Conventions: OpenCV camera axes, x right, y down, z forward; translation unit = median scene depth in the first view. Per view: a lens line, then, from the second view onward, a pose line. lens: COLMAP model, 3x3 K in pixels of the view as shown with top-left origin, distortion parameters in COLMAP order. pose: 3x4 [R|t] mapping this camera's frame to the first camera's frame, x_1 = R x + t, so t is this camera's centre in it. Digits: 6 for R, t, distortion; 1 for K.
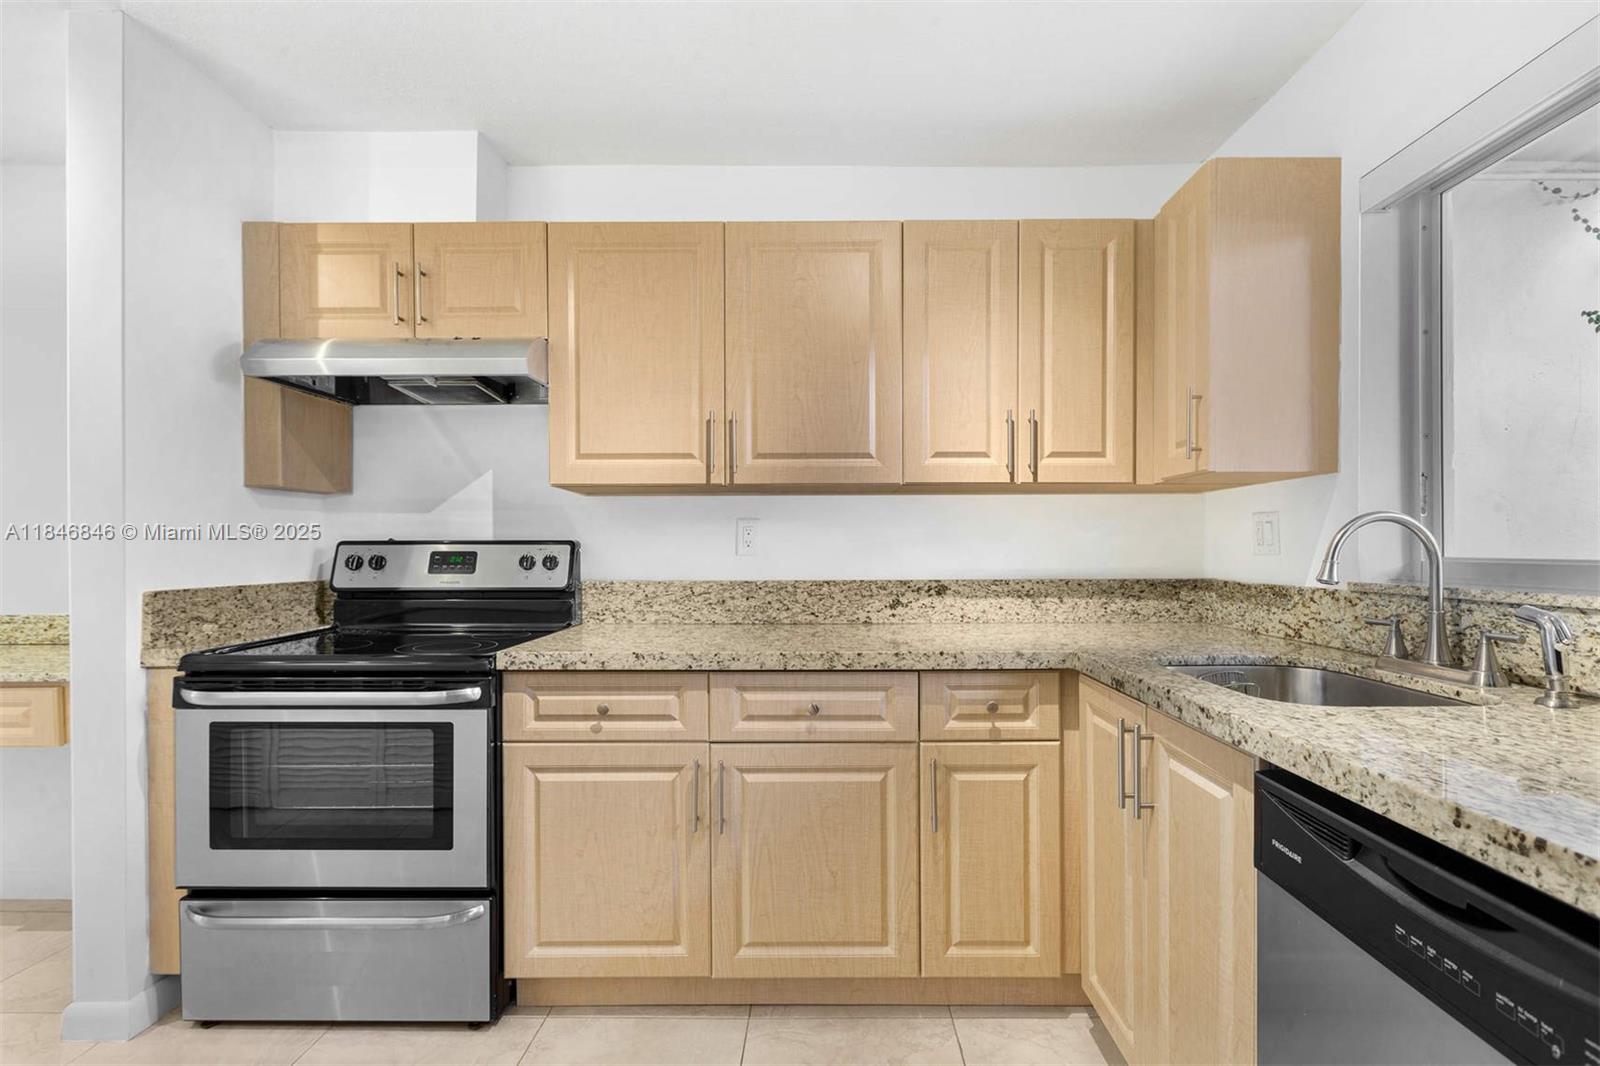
lens RADIAL K [[744.1, 0, 811.9], [0, 744.1, 542.6], [0, 0, 1]] dist [-0.001523, -0.001712]
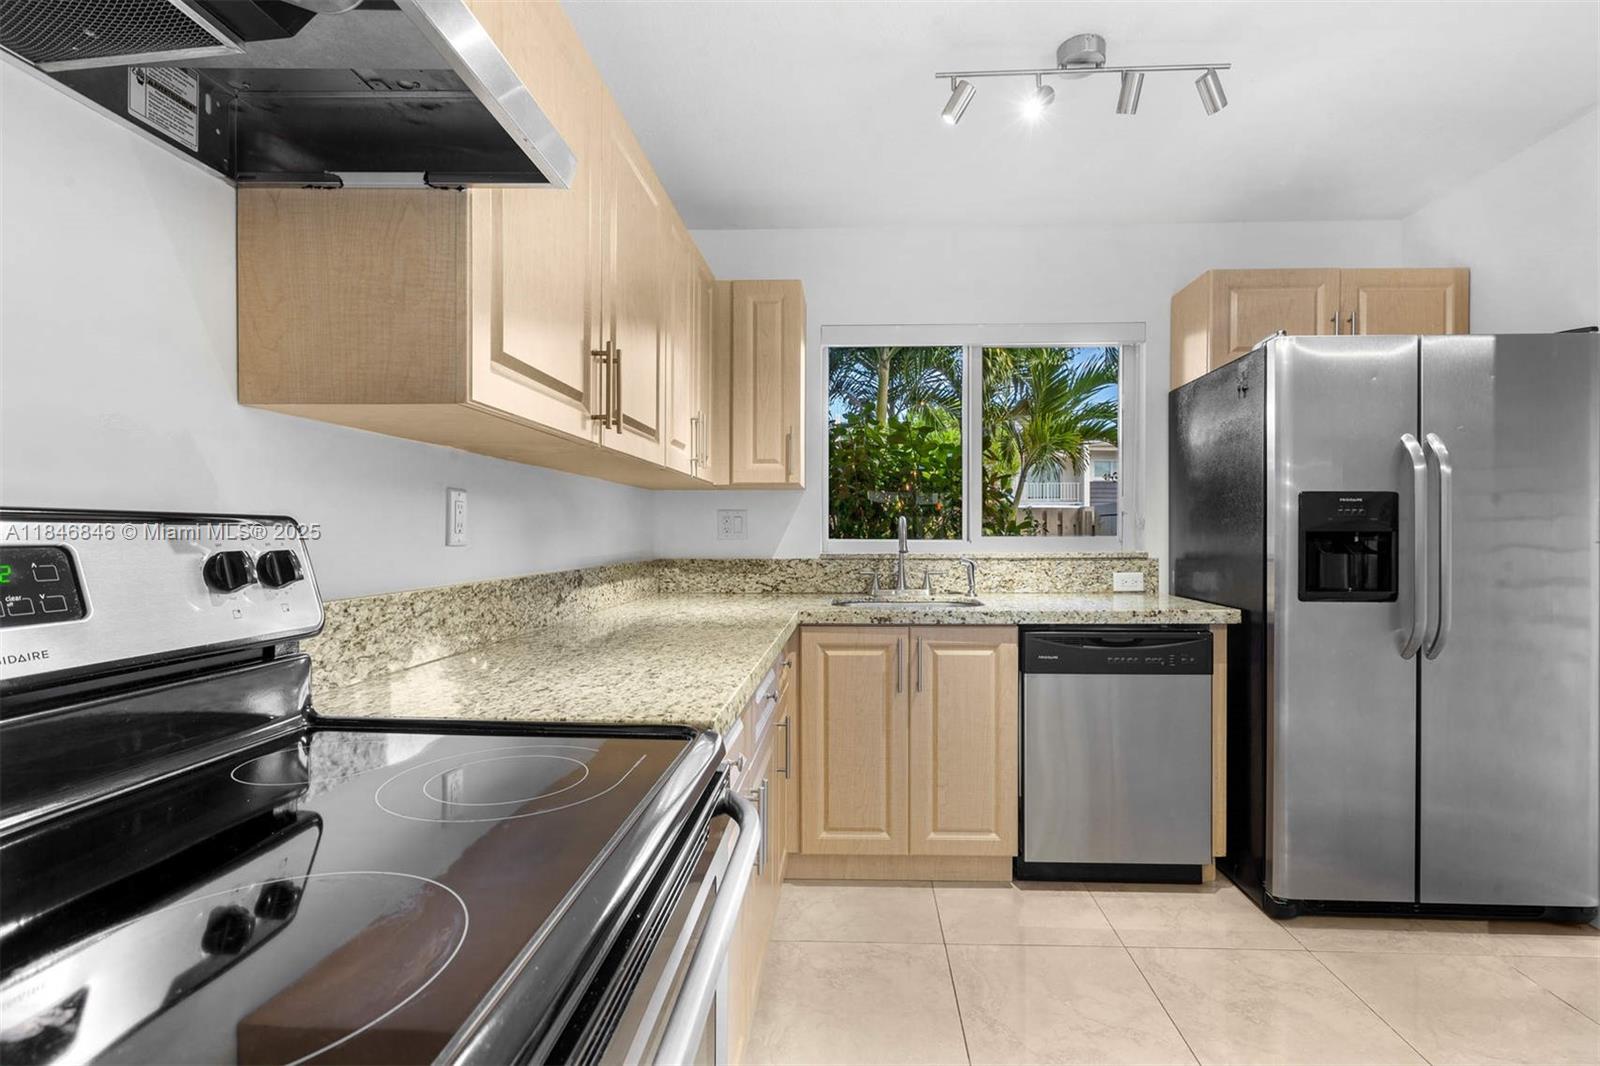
lens RADIAL K [[744.1, 0, 809.5], [0, 744.1, 533.2], [0, 0, 1]] dist [-0.001523, -0.001712]
pose [[0.028817, 0.003056, 0.999580, -0.961430], [-0.004921, 0.999984, -0.002915, 0.008793], [-0.999573, -0.004835, 0.028831, 0.901771]]
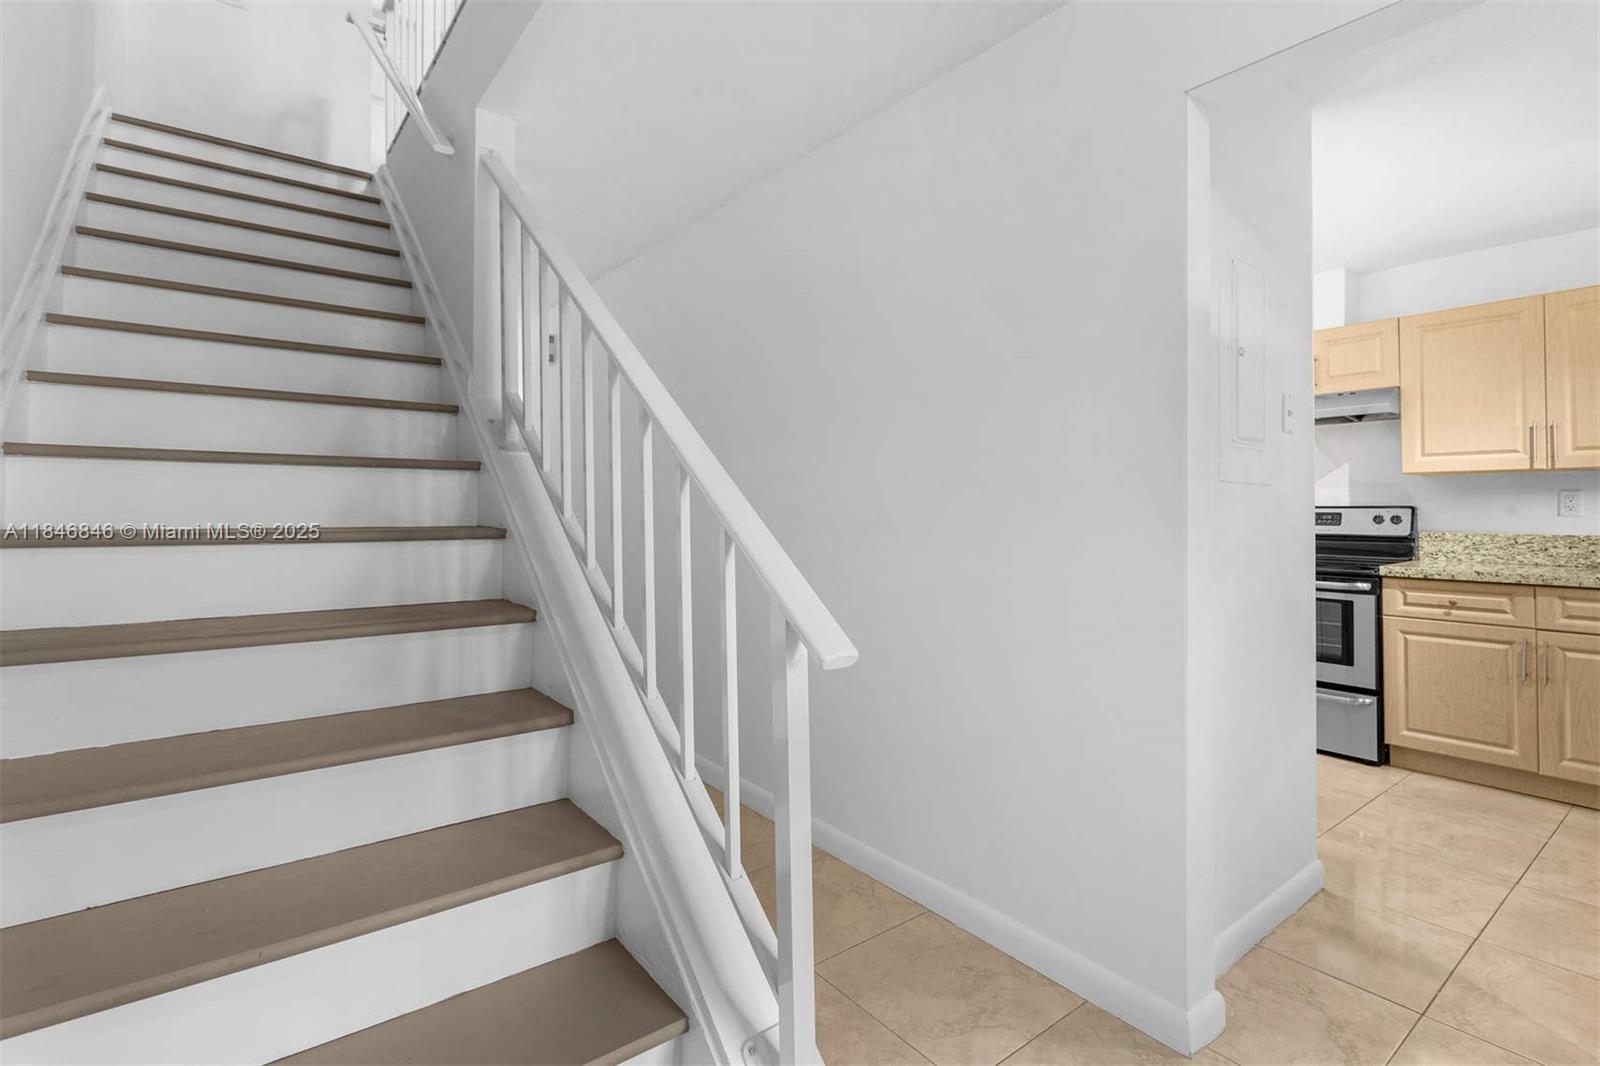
lens RADIAL K [[744.1, 0, 811.7], [0, 744.1, 496.8], [0, 0, 1]] dist [-0.001523, -0.001712]
pose [[0.626012, -0.009072, -0.779760, 0.140638], [0.000787, 0.999939, -0.011002, -0.007678], [0.779813, 0.006274, 0.625981, -1.272271]]
